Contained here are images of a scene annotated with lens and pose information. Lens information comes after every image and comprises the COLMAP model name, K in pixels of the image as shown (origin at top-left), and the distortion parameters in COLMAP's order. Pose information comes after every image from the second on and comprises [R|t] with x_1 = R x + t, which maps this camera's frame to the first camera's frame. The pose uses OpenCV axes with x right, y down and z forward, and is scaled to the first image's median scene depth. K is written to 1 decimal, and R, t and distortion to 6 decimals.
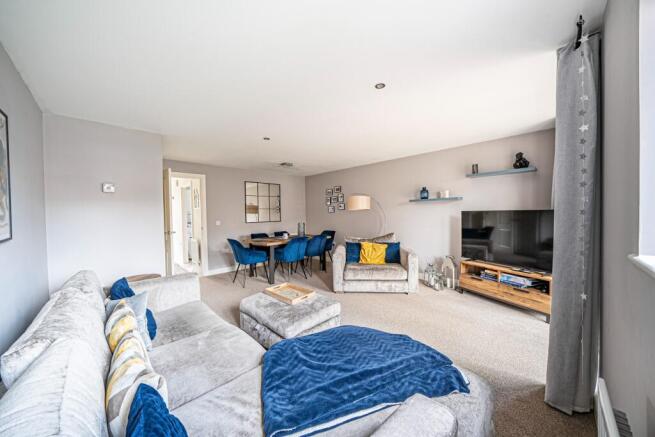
lens RADIAL K [[235.4, 0, 327.5], [0, 235.4, 218.5], [0, 0, 1]] dist [-0.013973, -0.000132]
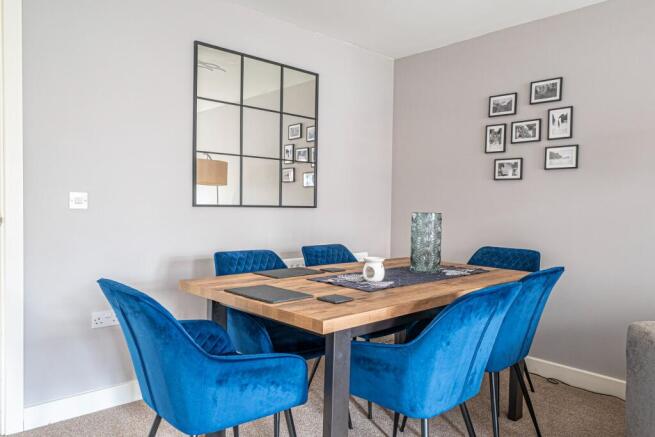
lens RADIAL K [[470.3, 0, 327.5], [0, 470.3, 218.5], [0, 0, 1]] dist [0.005399, -0.000568]
pose [[0.998382, 0.037400, -0.042840, -0.192137], [-0.037032, 0.999270, 0.009346, 0.023549], [0.043159, -0.007744, 0.999038, 0.530709]]
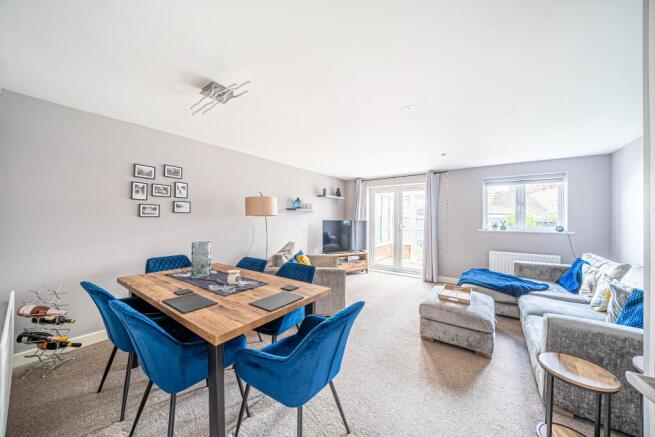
lens RADIAL K [[224.7, 0, 327.5], [0, 224.7, 218.5], [0, 0, 1]] dist [-0.023910, 0.000124]
pose [[-0.149610, 0.024681, 0.988437, -0.535175], [0.021086, 0.999541, -0.021766, -0.008321], [-0.988520, 0.017586, -0.150061, 0.848624]]
